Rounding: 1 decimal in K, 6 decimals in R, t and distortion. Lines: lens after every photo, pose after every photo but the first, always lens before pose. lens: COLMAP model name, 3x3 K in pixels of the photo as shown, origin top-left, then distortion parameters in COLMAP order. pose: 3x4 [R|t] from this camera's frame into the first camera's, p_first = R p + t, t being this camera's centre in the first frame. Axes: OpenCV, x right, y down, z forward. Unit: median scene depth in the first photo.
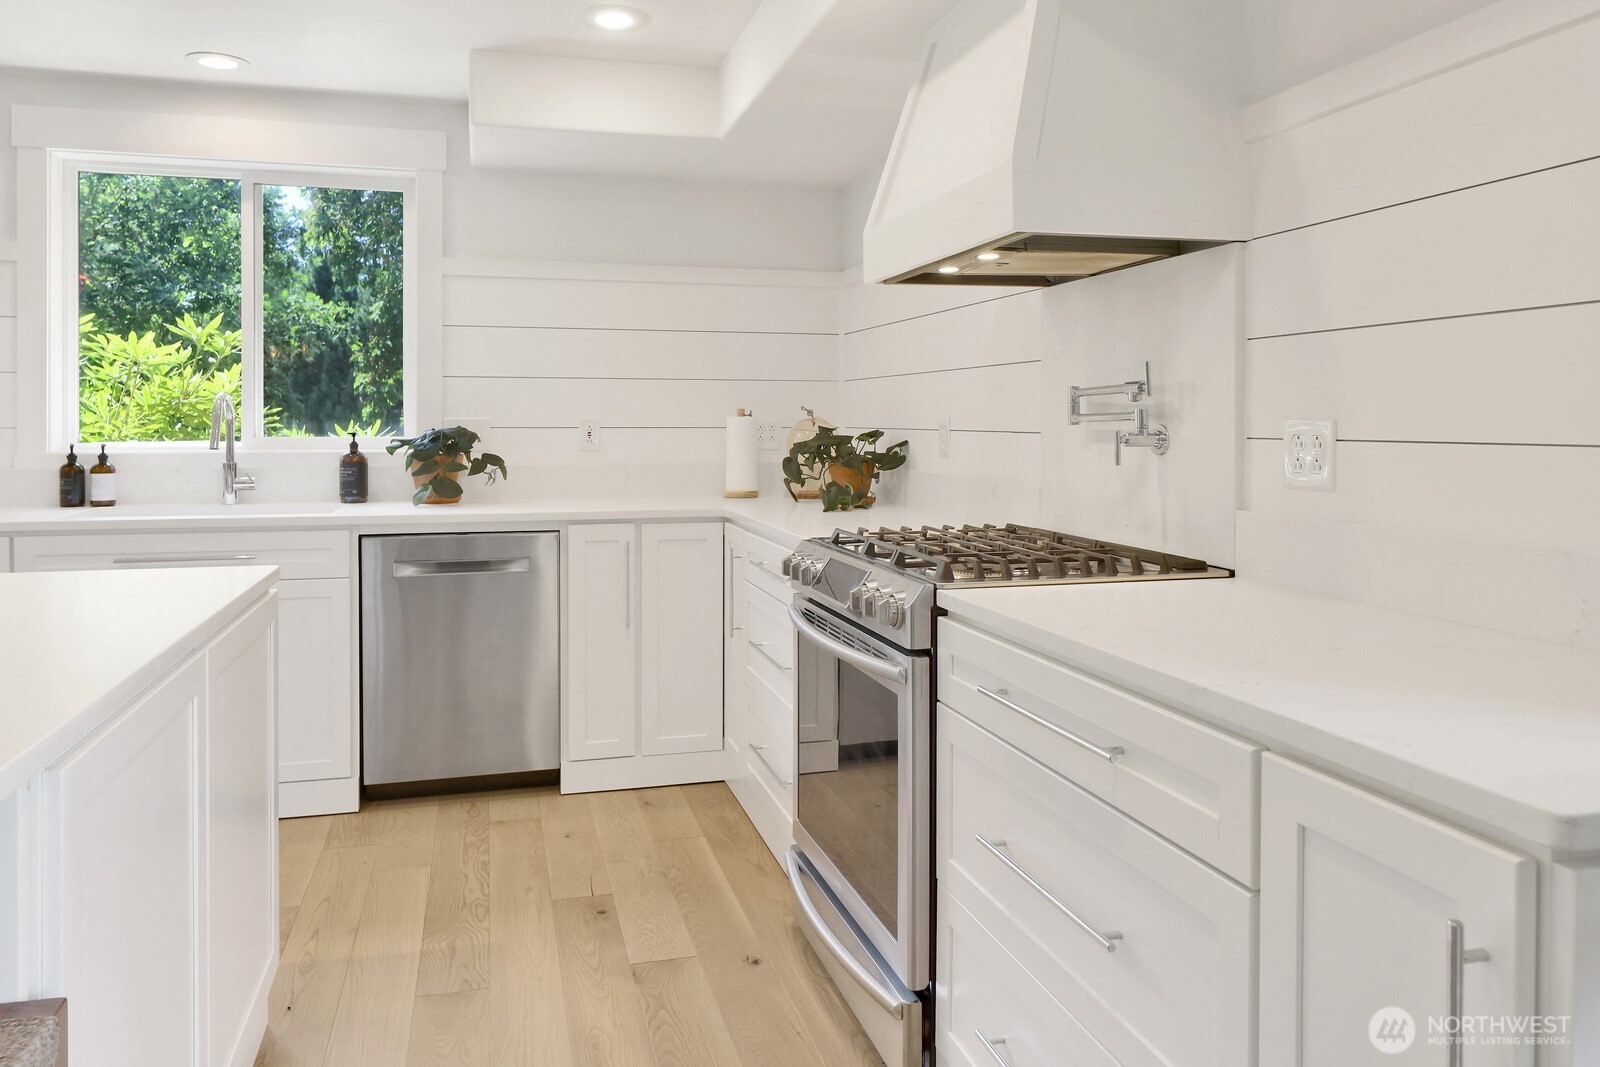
lens RADIAL K [[1104.3, 0, 792.1], [0, 1104.3, 432.2], [0, 0, 1]] dist [-0.003973, -0.001079]
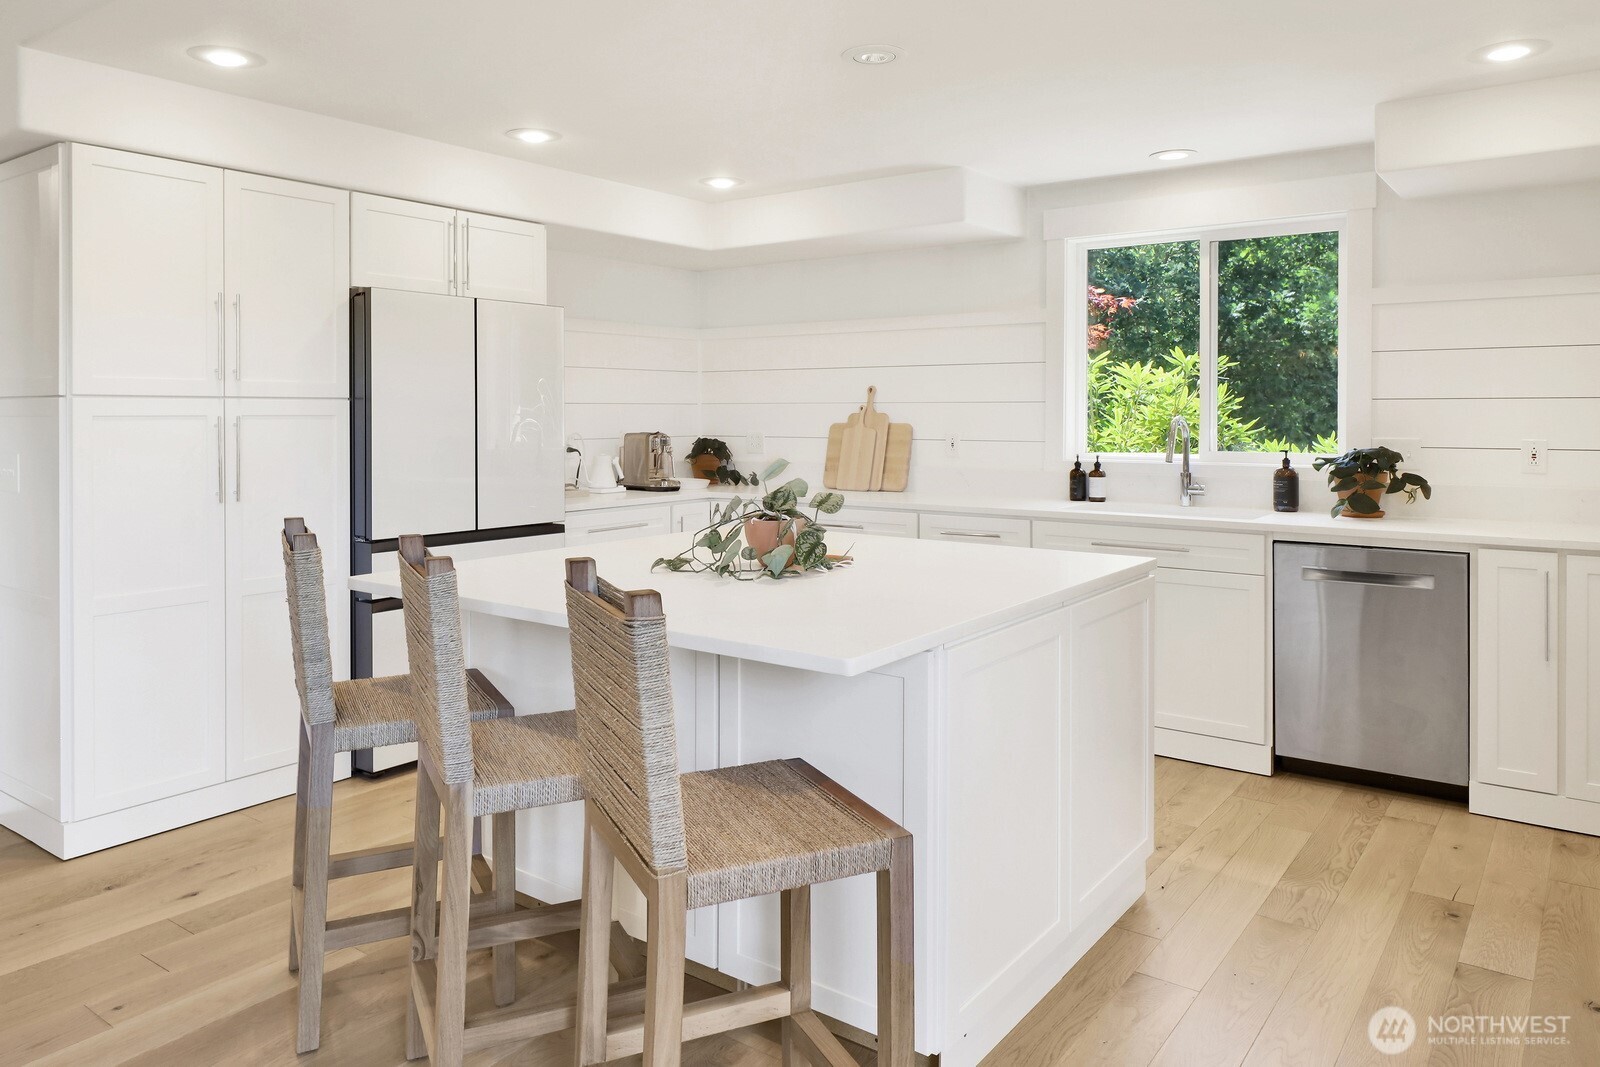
lens RADIAL K [[1104.3, 0, 792.1], [0, 1104.3, 432.2], [0, 0, 1]] dist [-0.003973, -0.001079]
pose [[0.621140, 0.011701, -0.783612, 0.190096], [-0.008839, 0.999930, 0.007925, -0.024063], [0.783650, 0.002004, 0.621200, -0.116888]]
